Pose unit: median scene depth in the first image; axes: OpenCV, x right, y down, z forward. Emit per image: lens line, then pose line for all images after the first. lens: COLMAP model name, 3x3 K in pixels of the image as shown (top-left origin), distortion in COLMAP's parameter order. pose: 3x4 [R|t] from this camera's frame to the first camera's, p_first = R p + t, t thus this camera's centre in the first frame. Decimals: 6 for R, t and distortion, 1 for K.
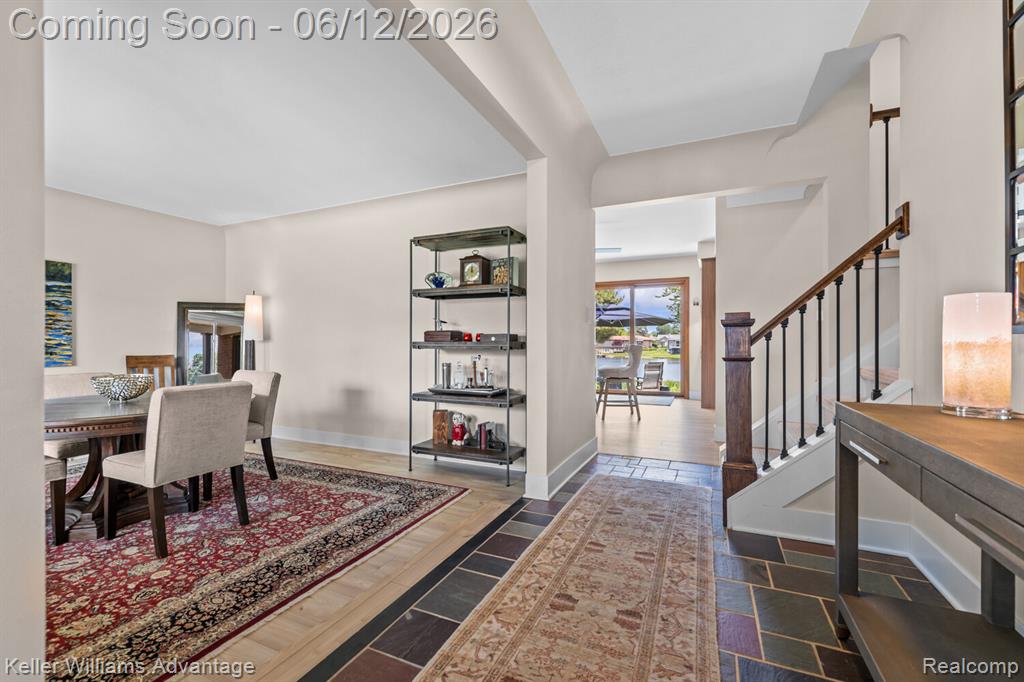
lens RADIAL K [[430.8, 0, 514.8], [0, 430.8, 339.9], [0, 0, 1]] dist [-0.001777, 0.000016]
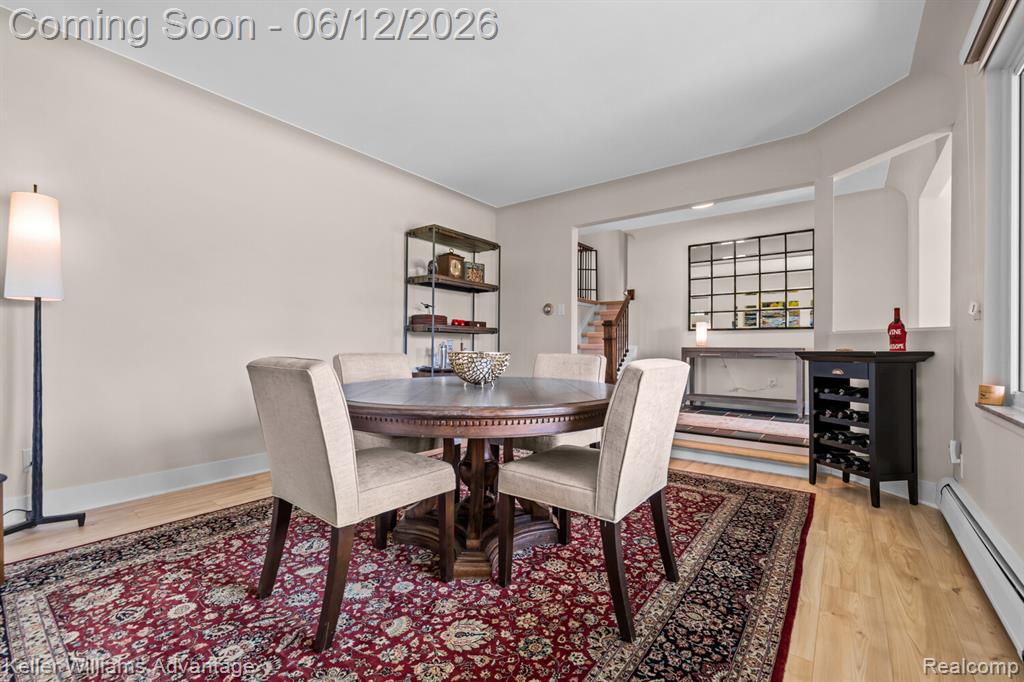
lens RADIAL K [[435.9, 0, 515.9], [0, 435.9, 342.6], [0, 0, 1]] dist [0.000249, 0.000116]
pose [[-0.237542, -0.003848, -0.971370, -0.209322], [-0.002456, 0.999991, -0.003361, 0.079332], [0.971374, 0.001587, -0.237549, 1.554509]]
